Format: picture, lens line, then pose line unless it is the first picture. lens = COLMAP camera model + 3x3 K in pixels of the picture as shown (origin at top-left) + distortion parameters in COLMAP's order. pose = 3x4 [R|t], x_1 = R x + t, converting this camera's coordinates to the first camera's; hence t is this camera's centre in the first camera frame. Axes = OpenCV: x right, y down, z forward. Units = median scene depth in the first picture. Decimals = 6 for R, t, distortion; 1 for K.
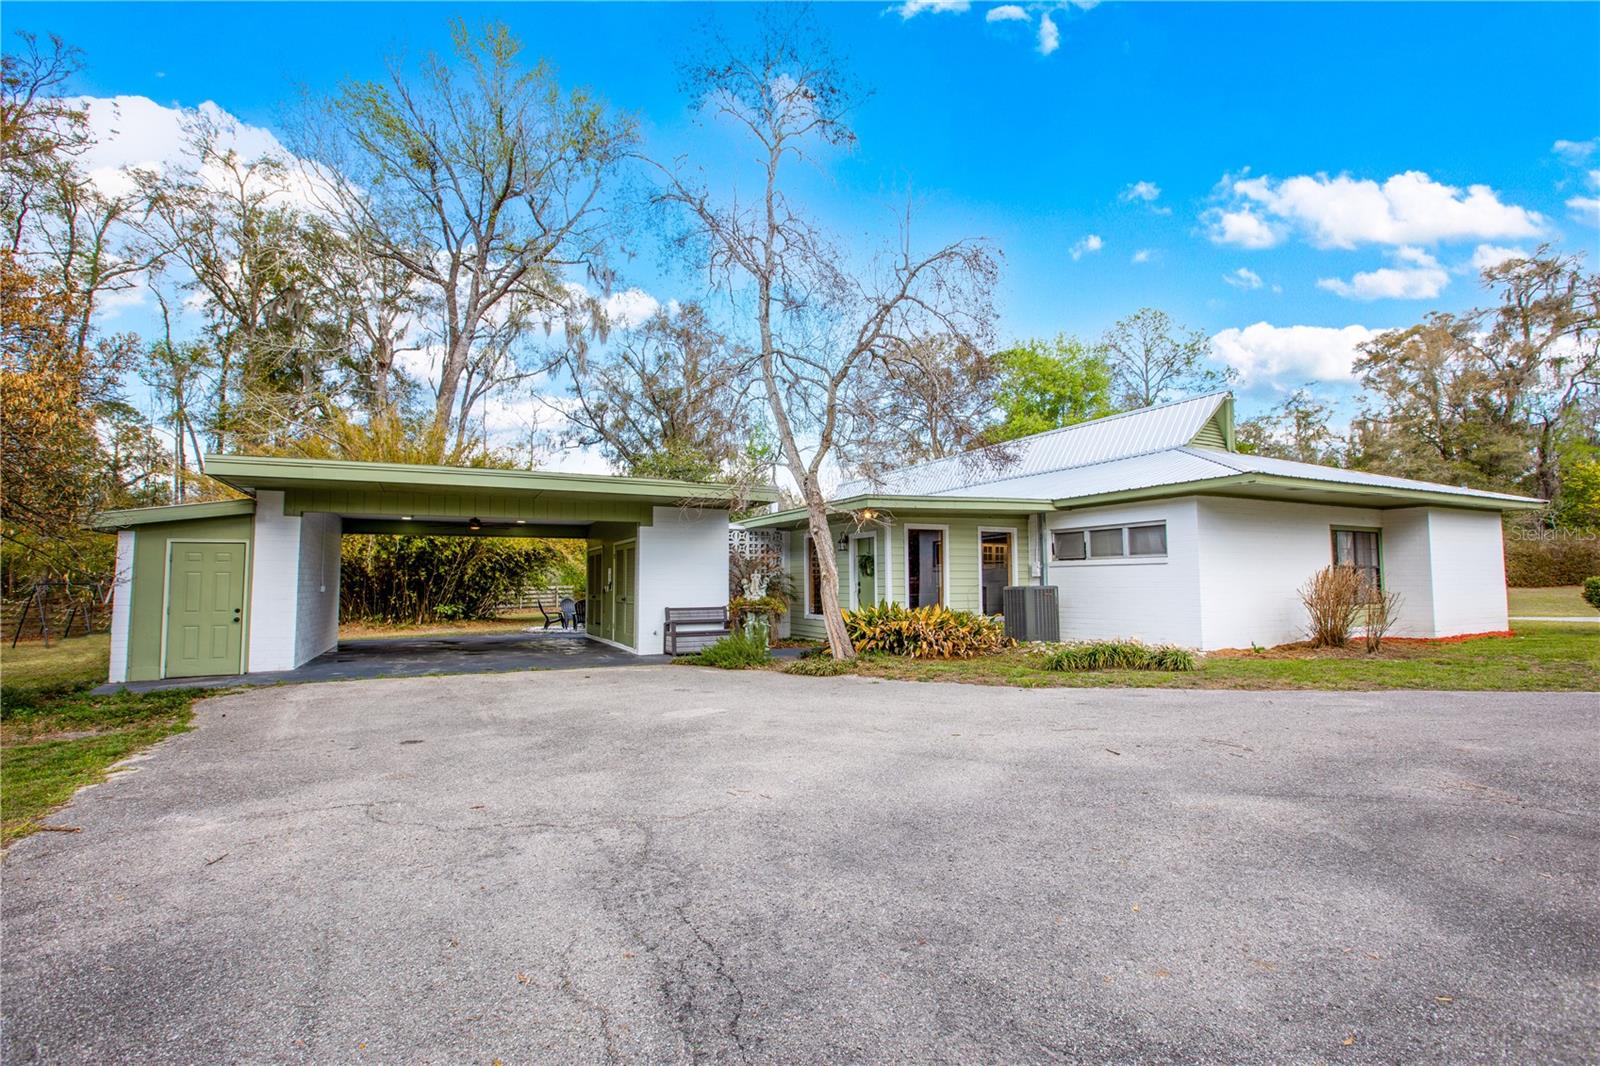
lens RADIAL K [[735.1, 0, 805.6], [0, 735.1, 530.4], [0, 0, 1]] dist [-0.000682, -0.000009]
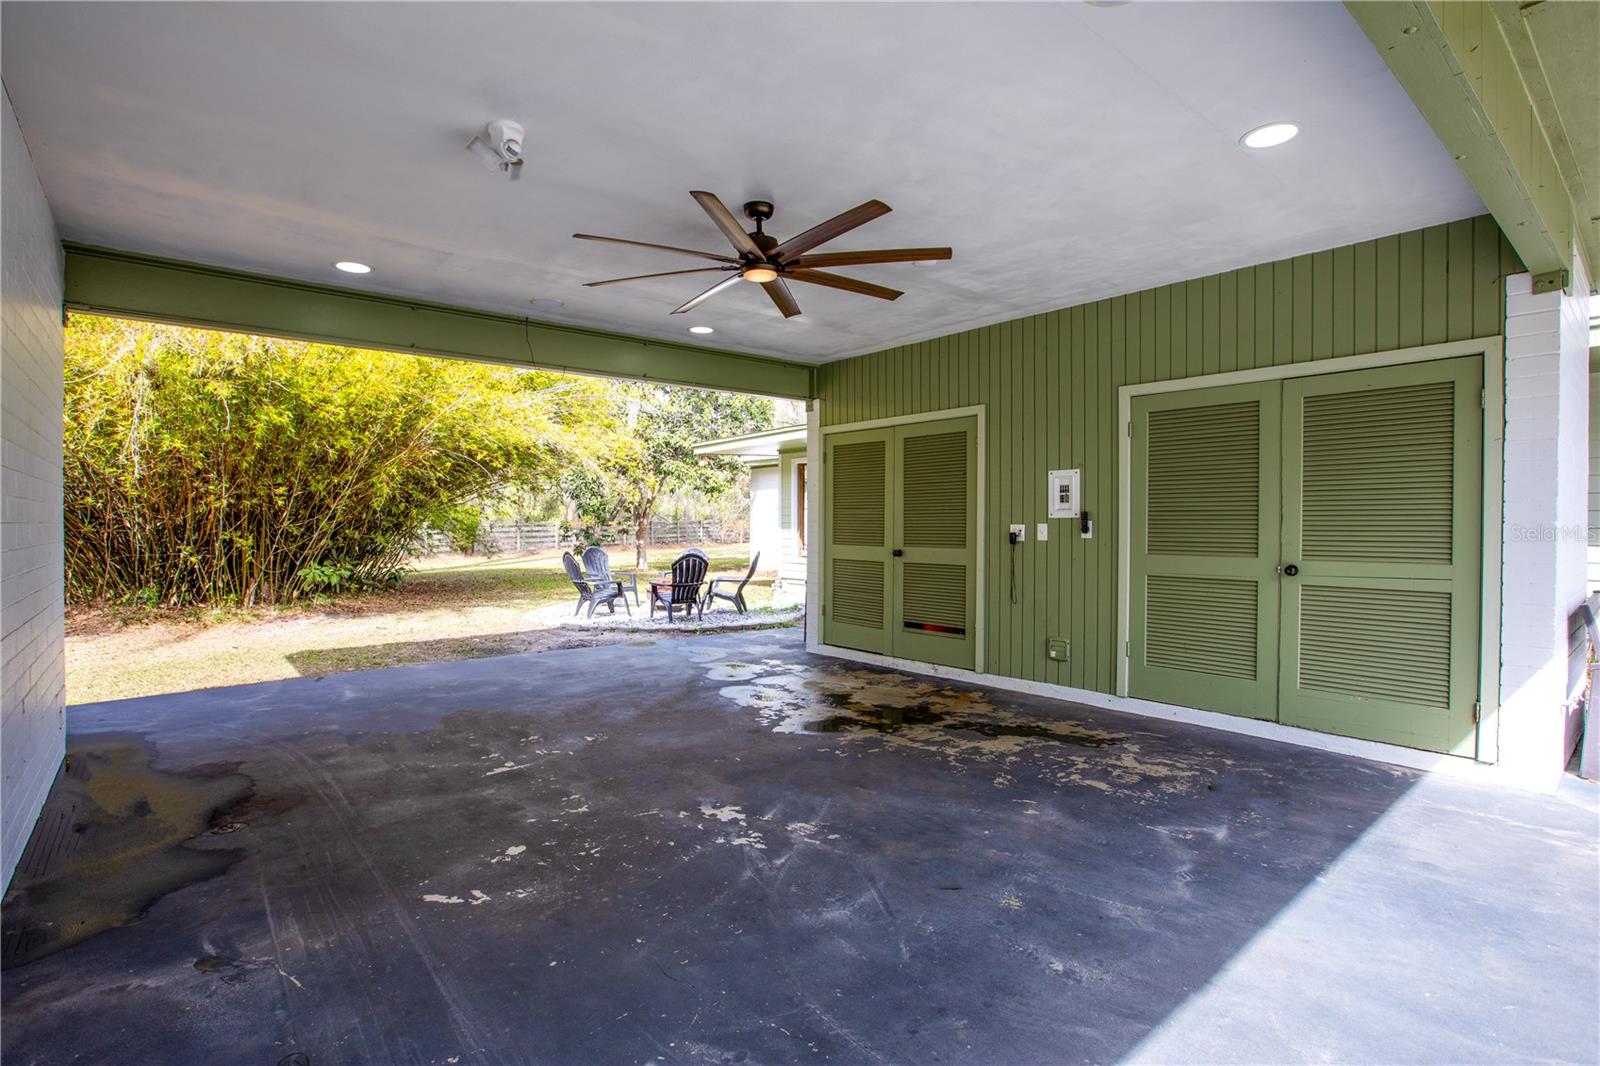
lens RADIAL K [[766.1, 0, 799.4], [0, 766.1, 527.5], [0, 0, 1]] dist [-0.000625, -0.000033]
pose [[0.973234, 0.002913, 0.229796, -0.315149], [-0.021358, 0.996739, 0.077819, 0.036580], [-0.228820, -0.080645, 0.970123, 0.482578]]
